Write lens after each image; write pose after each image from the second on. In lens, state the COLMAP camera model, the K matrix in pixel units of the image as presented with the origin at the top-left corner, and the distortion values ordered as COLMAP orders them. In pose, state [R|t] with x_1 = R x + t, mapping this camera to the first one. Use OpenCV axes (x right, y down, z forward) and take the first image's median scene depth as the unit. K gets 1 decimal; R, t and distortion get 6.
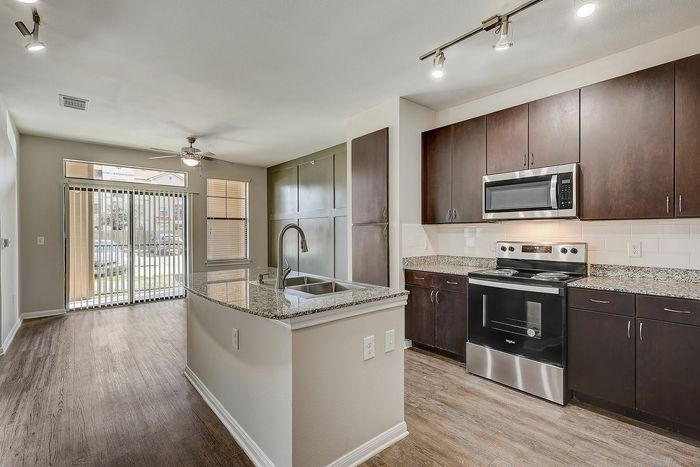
lens RADIAL K [[321.1, 0, 350.0], [0, 321.1, 233.5], [0, 0, 1]] dist [0.002697, 0.000026]
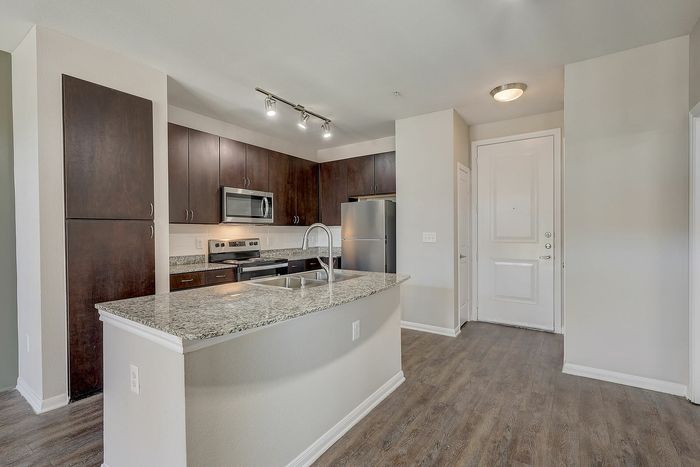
lens RADIAL K [[321.1, 0, 350.0], [0, 321.1, 233.5], [0, 0, 1]] dist [0.002697, 0.000026]
pose [[-0.244518, -0.004139, 0.969636, -0.917101], [0.005422, 0.999969, 0.005636, -0.003096], [-0.969630, 0.006635, -0.244488, 0.844620]]
